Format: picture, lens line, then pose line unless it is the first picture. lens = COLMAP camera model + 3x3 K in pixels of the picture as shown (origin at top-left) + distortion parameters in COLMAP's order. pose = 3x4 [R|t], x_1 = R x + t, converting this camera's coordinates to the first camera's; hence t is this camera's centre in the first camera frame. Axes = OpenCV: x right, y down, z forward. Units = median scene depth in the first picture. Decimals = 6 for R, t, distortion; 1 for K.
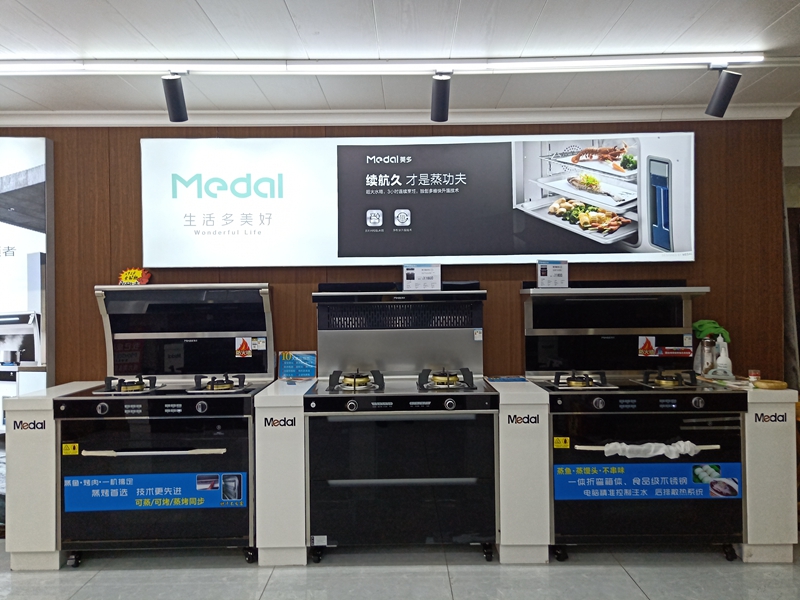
lens RADIAL K [[607.3, 0, 400.0], [0, 607.3, 300.0], [0, 0, 1]] dist [0.054258, -0.036750]
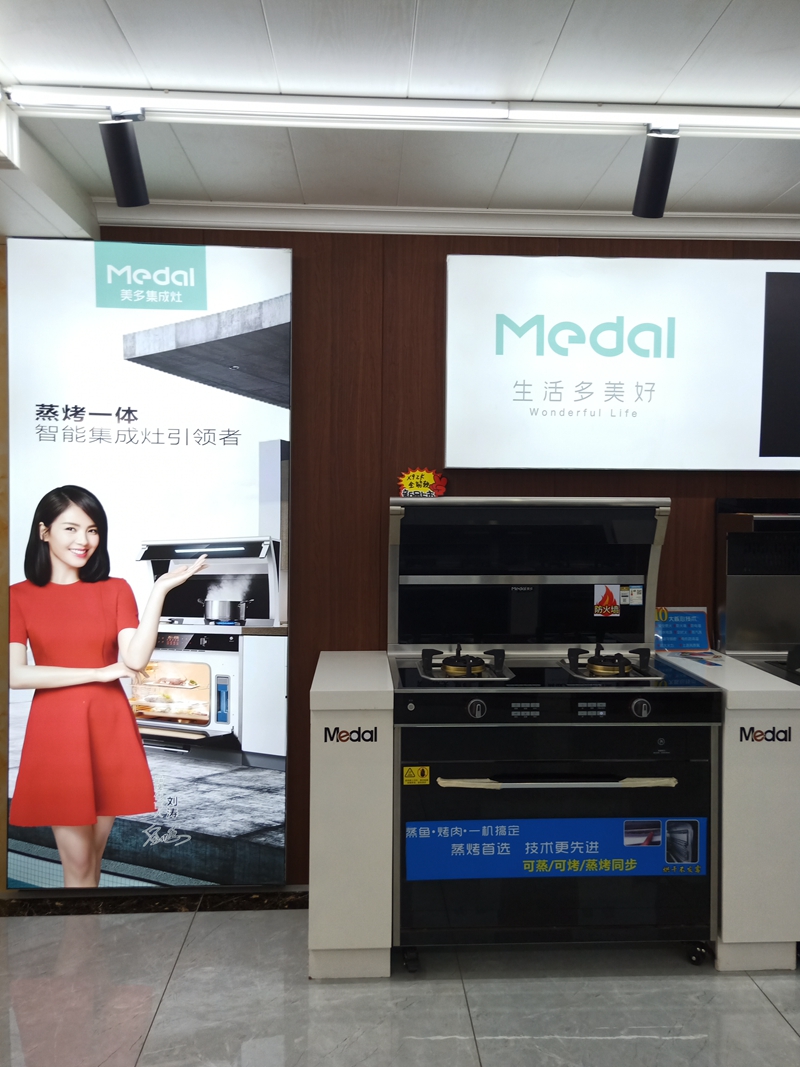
lens RADIAL K [[809.9, 0, 397.4], [0, 809.9, 530.0], [0, 0, 1]] dist [0.054258, -0.036750]
pose [[0.998525, 0.015605, 0.052000, -0.510722], [-0.017074, 0.999464, 0.027943, -0.013055], [-0.051536, -0.028790, 0.998256, 0.193652]]
